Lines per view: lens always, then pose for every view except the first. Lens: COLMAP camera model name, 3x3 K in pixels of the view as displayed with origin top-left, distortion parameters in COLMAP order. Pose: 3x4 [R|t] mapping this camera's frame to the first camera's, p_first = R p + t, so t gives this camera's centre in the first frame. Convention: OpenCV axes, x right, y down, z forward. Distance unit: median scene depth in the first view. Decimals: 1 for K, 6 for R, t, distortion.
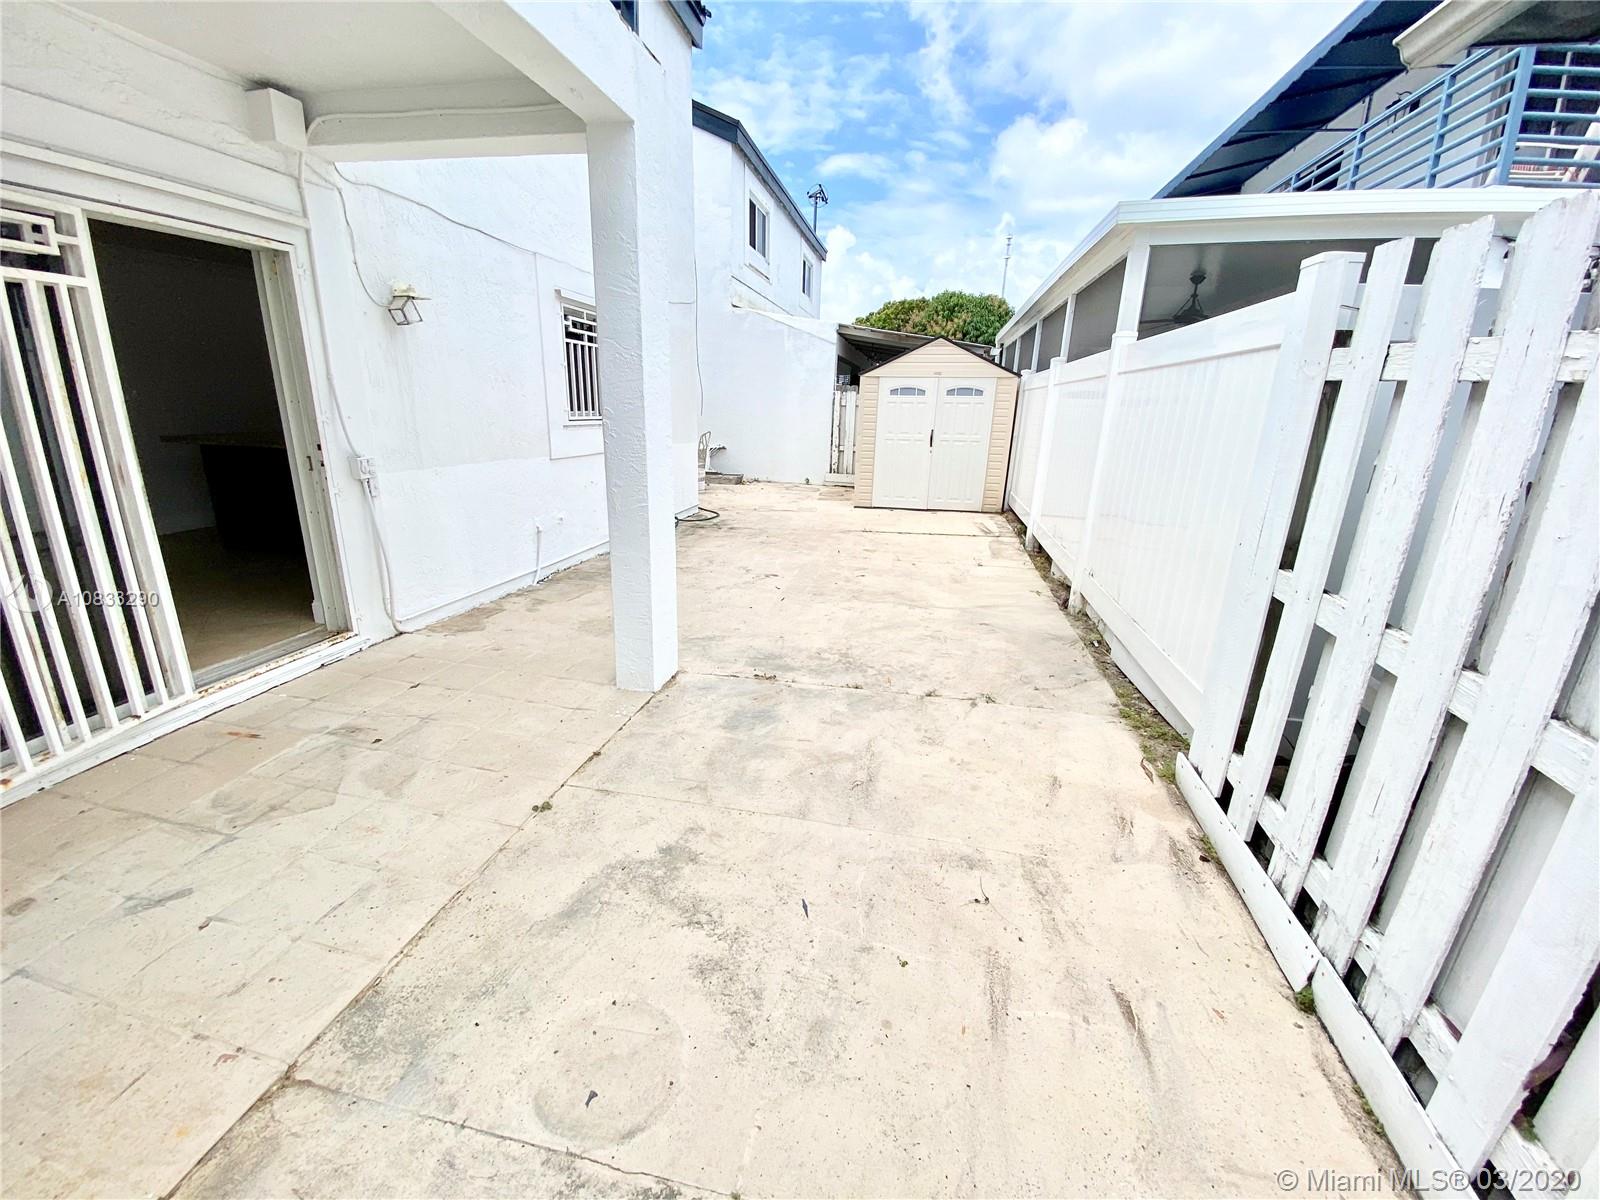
lens RADIAL K [[644.2, 0, 792.8], [0, 644.2, 597.4], [0, 0, 1]] dist [0.039010, -0.040562]
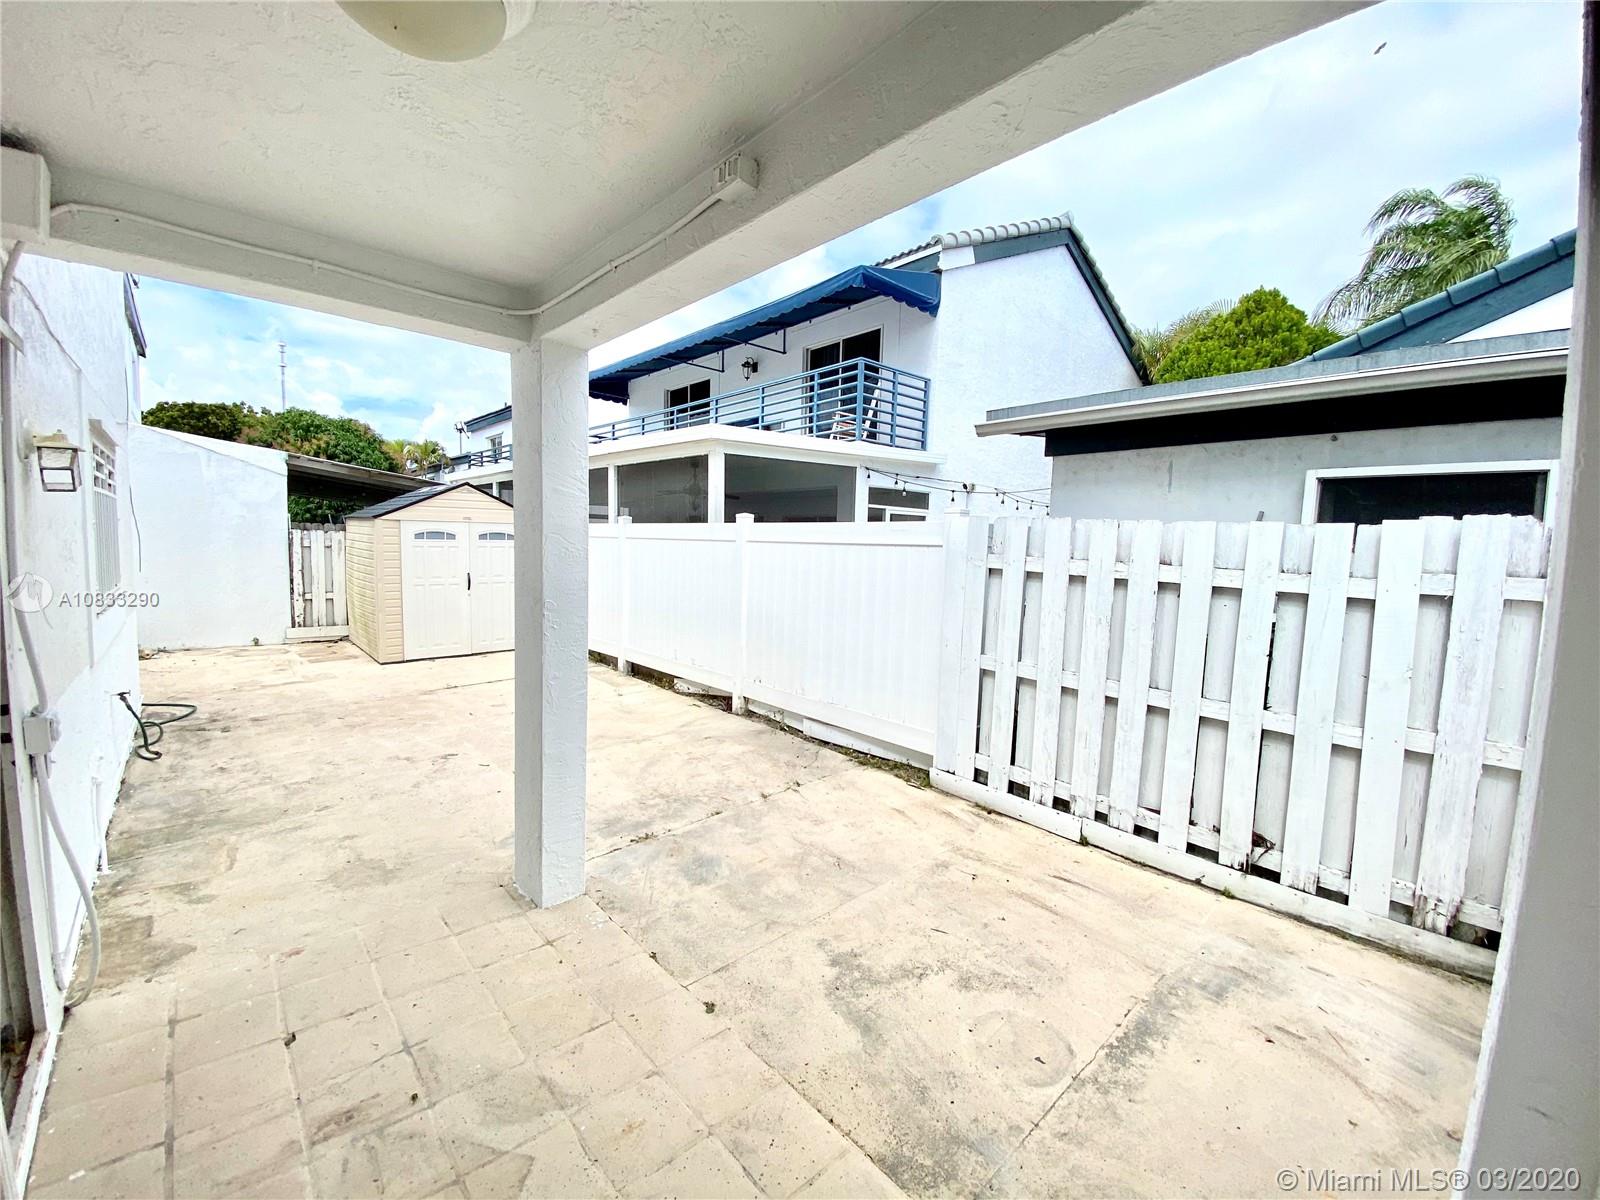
lens RADIAL K [[644.2, 0, 792.8], [0, 644.2, 597.4], [0, 0, 1]] dist [0.039010, -0.040562]
pose [[0.591600, -0.089872, 0.801207, -0.803197], [0.227112, 0.972101, -0.058655, -0.155173], [-0.773582, 0.216664, 0.595506, 0.129532]]
